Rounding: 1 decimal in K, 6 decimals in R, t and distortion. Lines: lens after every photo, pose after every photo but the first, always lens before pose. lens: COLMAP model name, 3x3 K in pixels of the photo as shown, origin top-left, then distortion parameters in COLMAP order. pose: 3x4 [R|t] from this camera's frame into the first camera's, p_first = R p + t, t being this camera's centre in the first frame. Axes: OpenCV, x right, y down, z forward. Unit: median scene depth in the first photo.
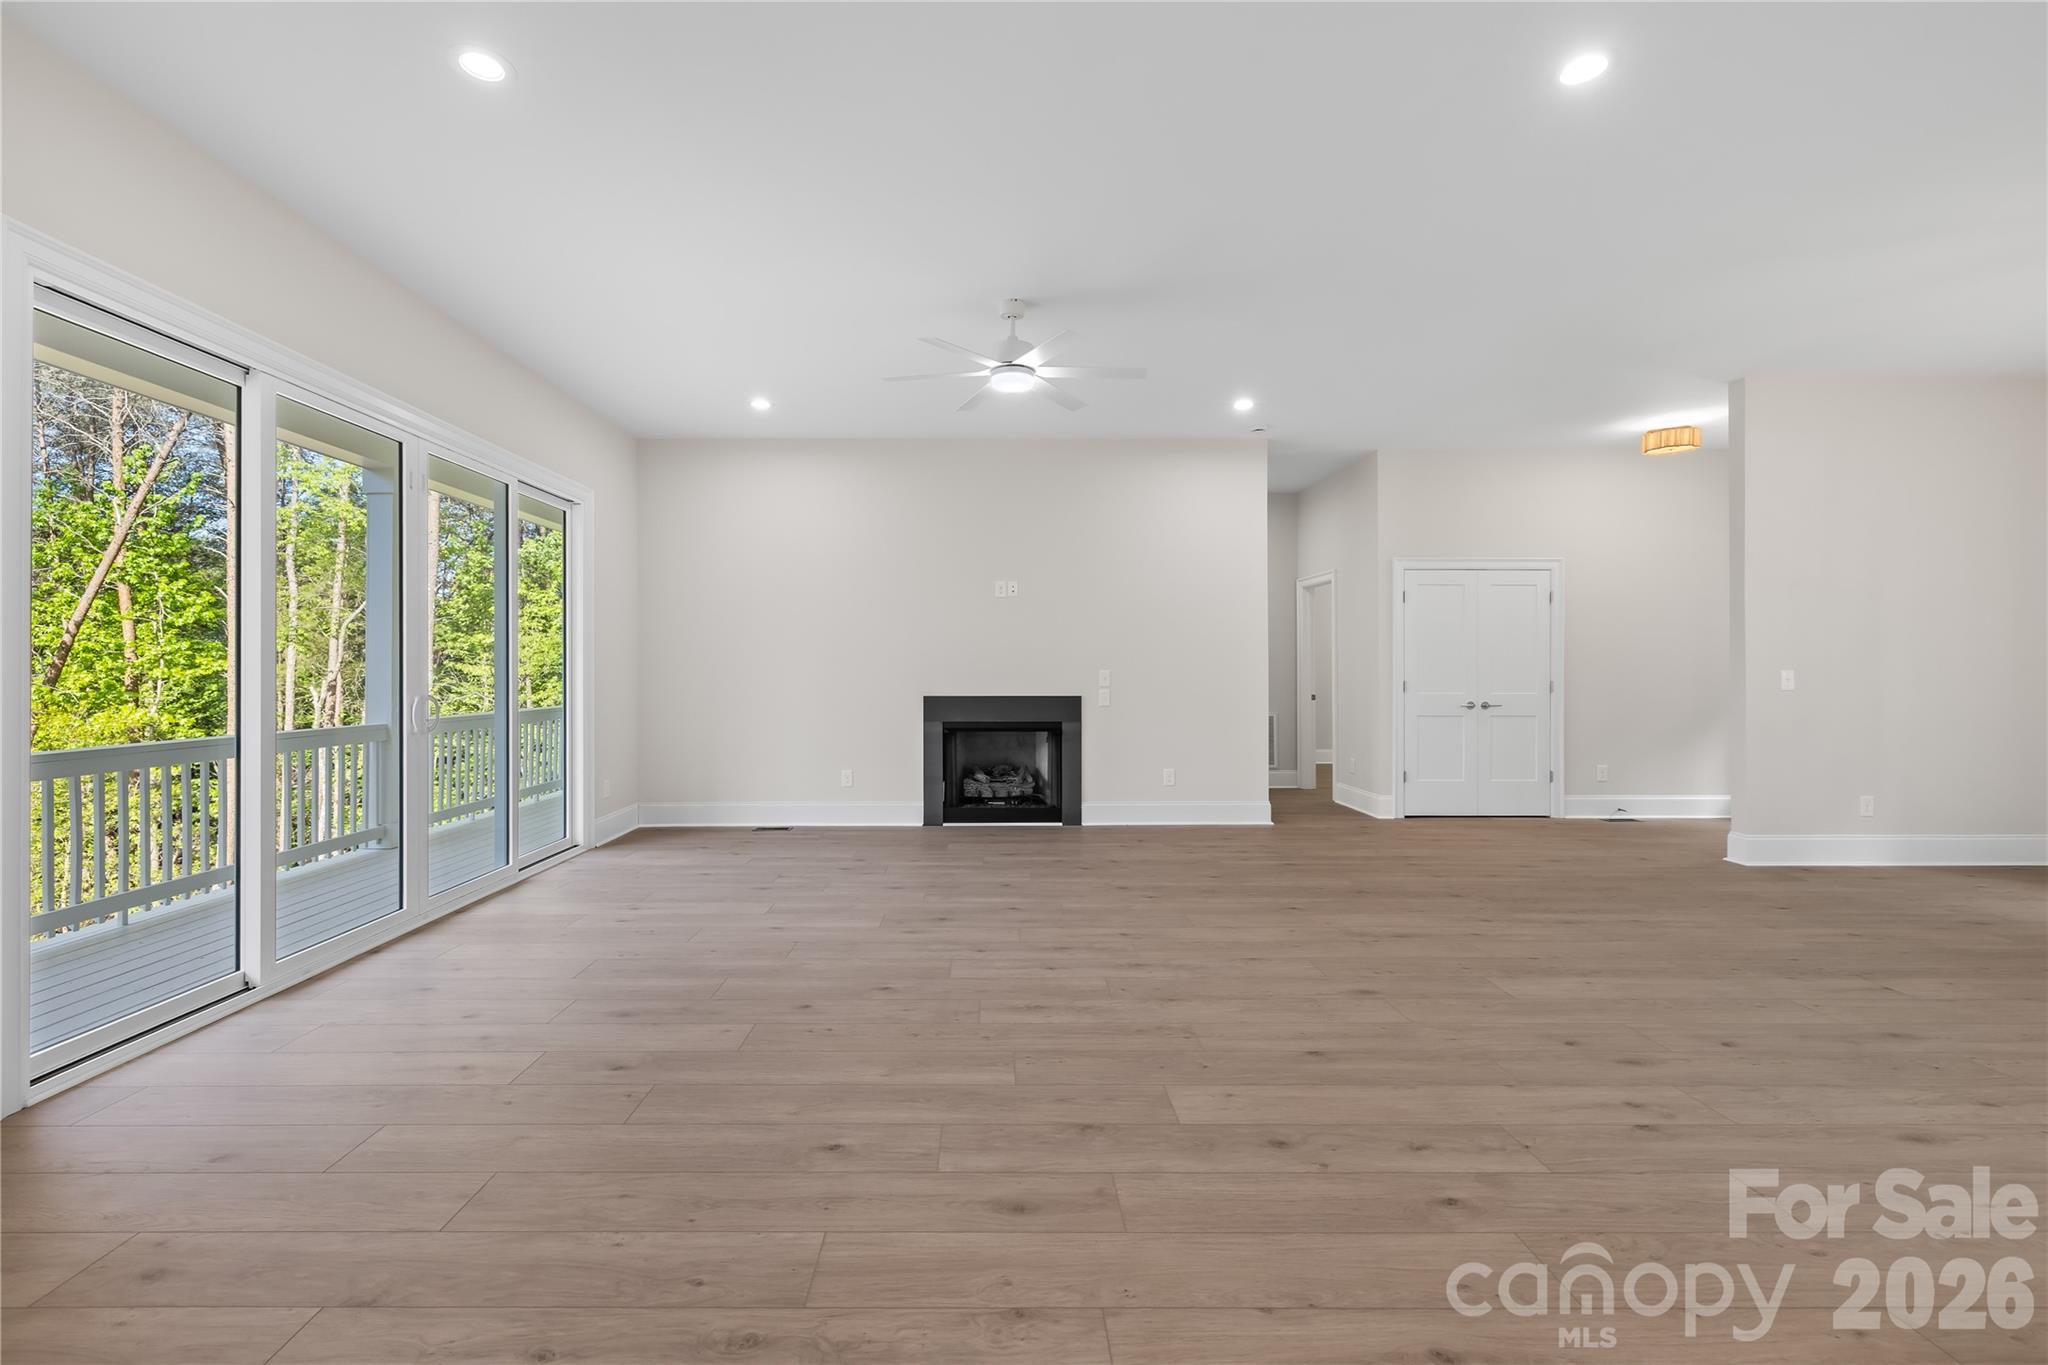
lens RADIAL K [[875.1, 0, 989.1], [0, 875.1, 663.8], [0, 0, 1]] dist [0.000529, 0.000346]
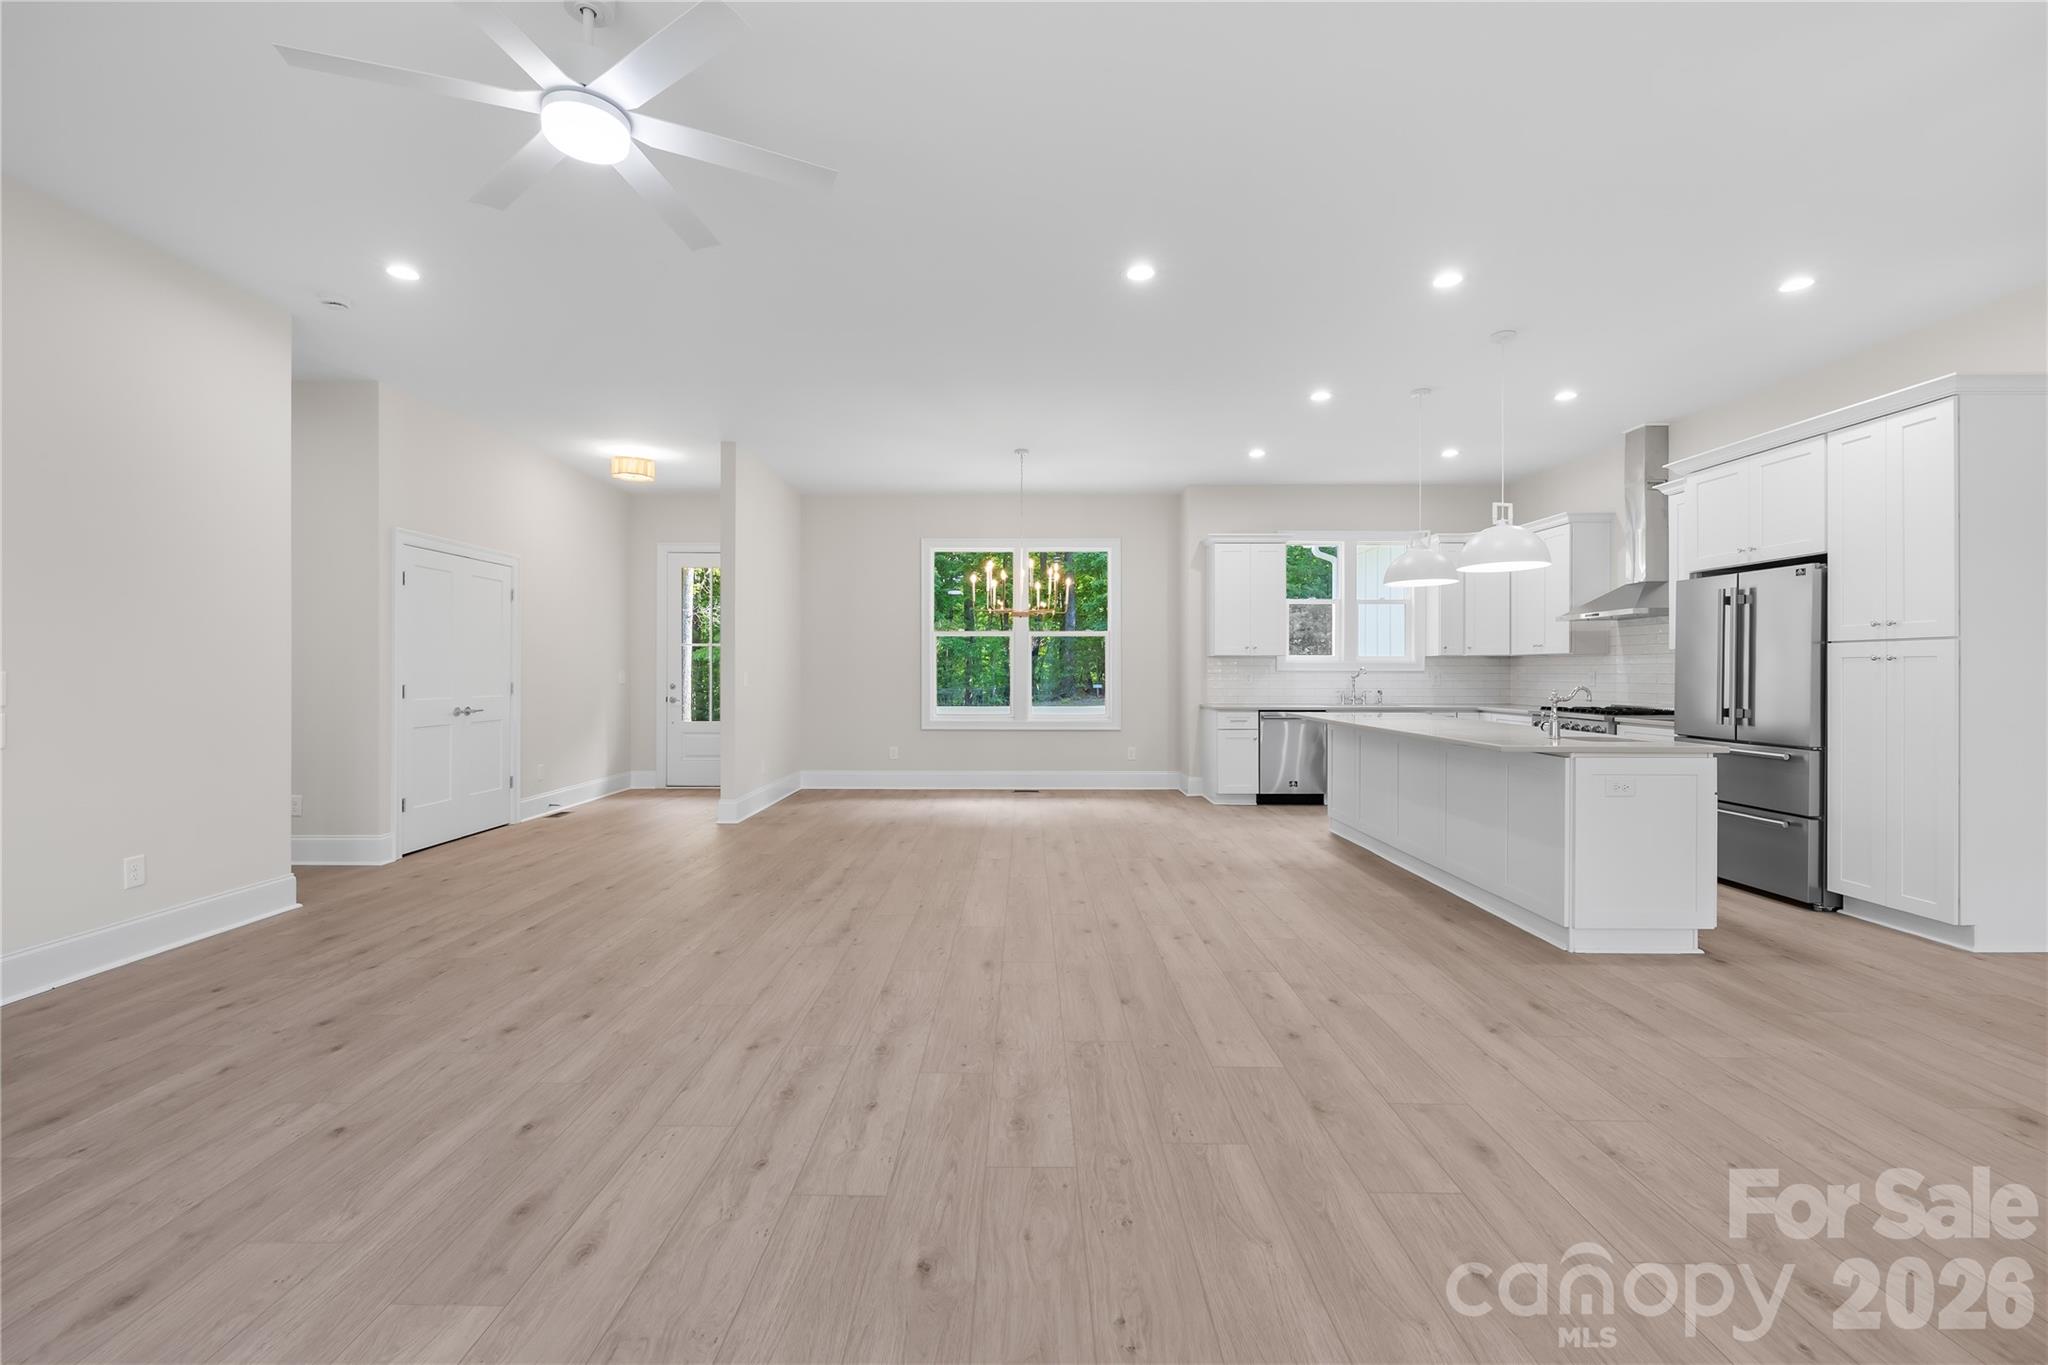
lens RADIAL K [[867.6, 0, 1011.4], [0, 867.6, 669.4], [0, 0, 1]] dist [0.000854, 0.000024]
pose [[0.016668, 0.002096, 0.999859, -0.361518], [-0.007588, 0.999969, -0.001970, 0.003991], [-0.999832, -0.007555, 0.016684, 0.525524]]
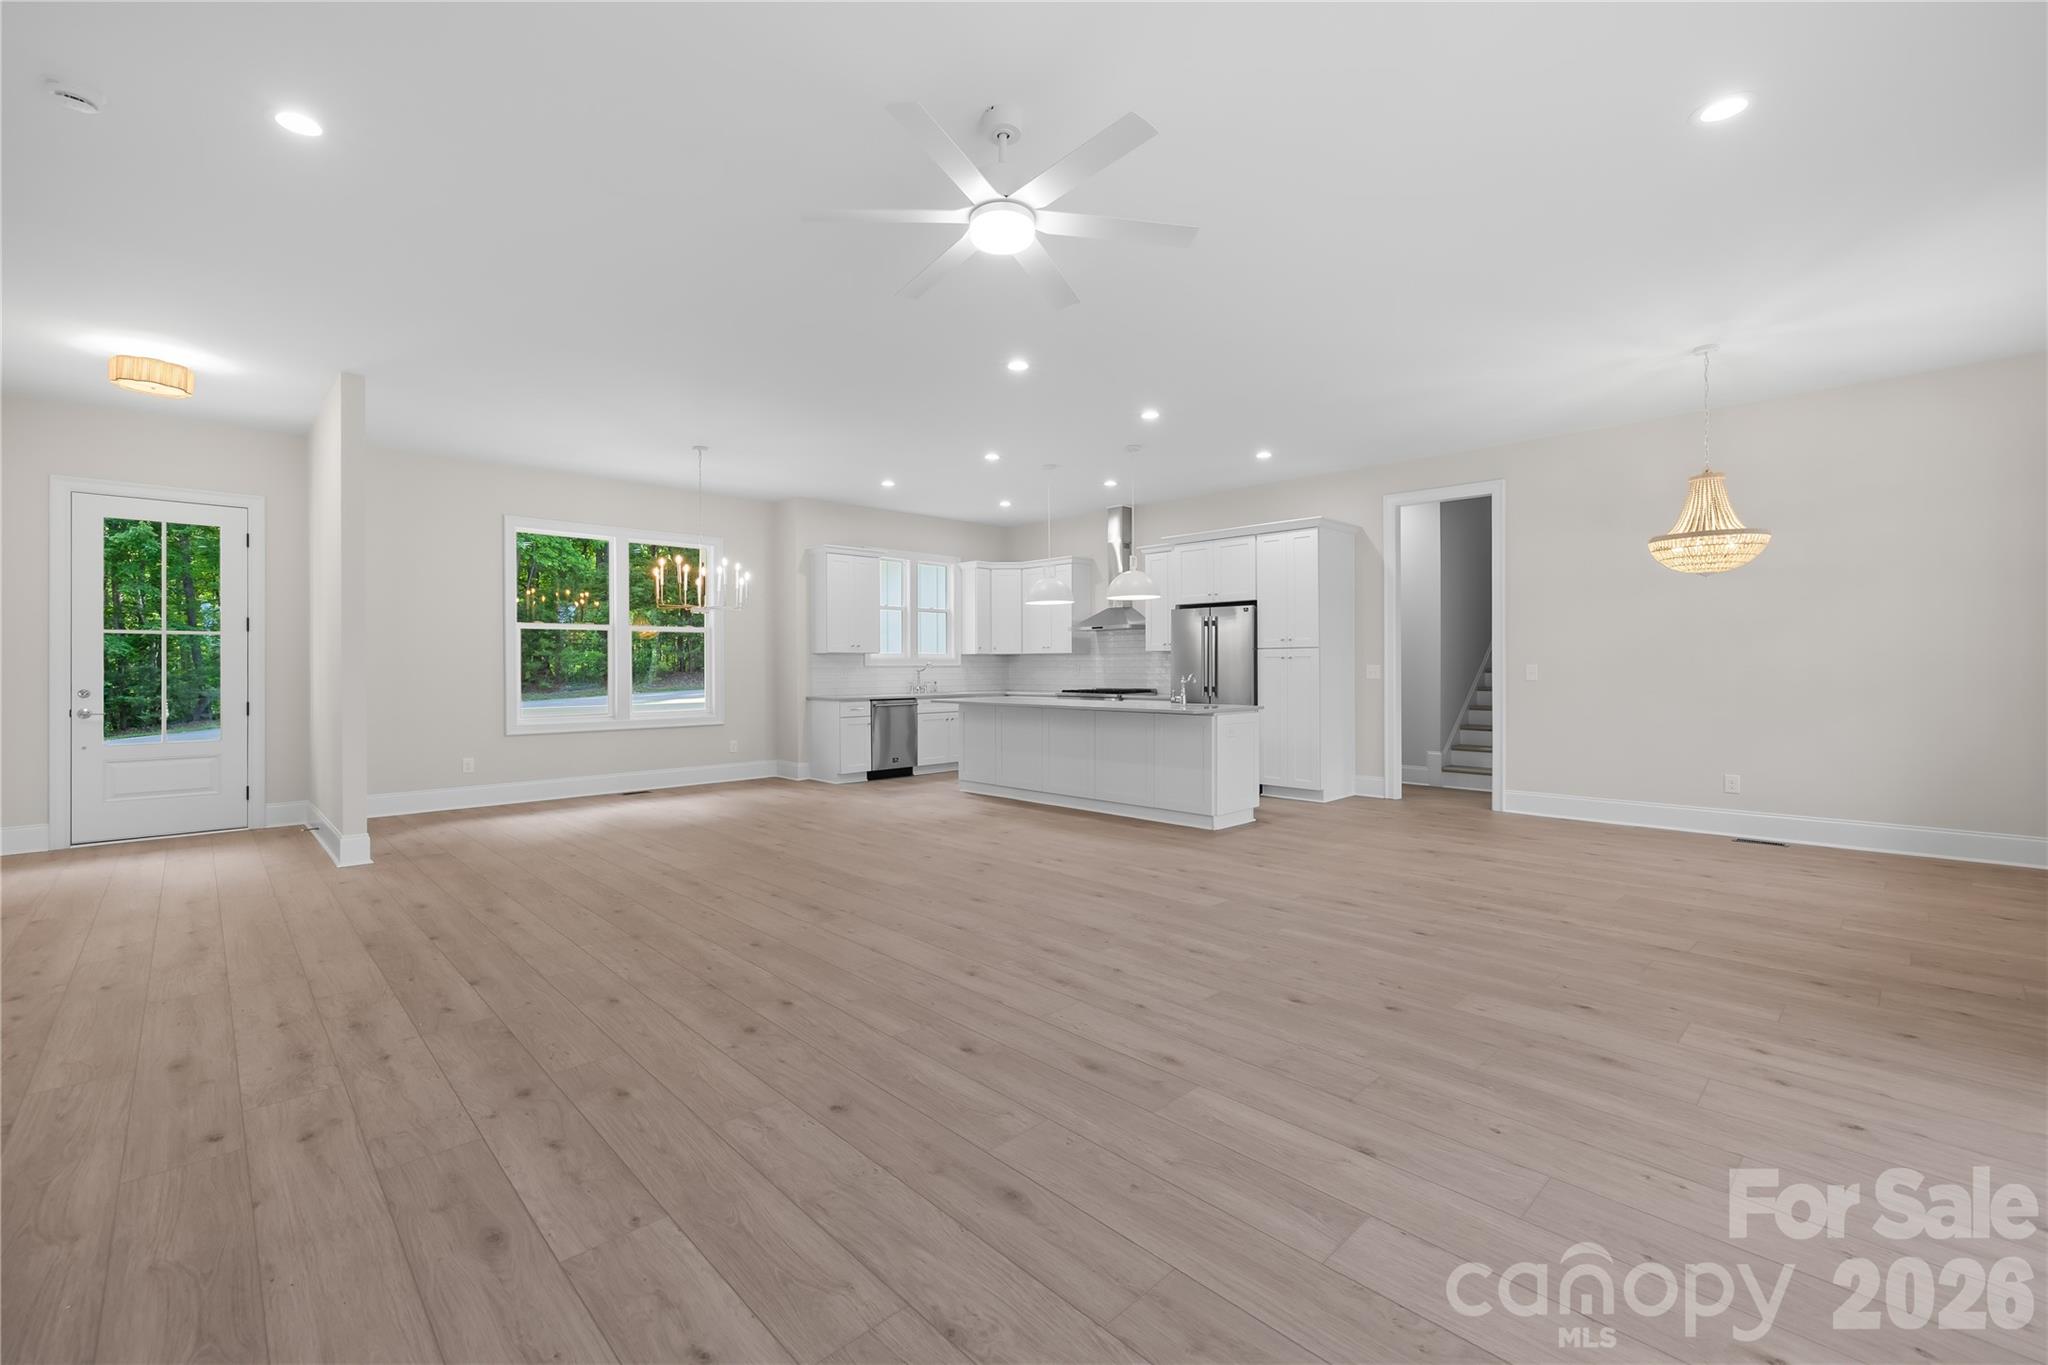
lens RADIAL K [[862.3, 0, 1014.3], [0, 862.3, 670.1], [0, 0, 1]] dist [-0.000848, 0.000391]
pose [[-0.689203, -0.000337, 0.724569, -0.325924], [-0.000619, 1.000000, -0.000124, 0.007736], [-0.724568, -0.000534, -0.689203, 1.041026]]
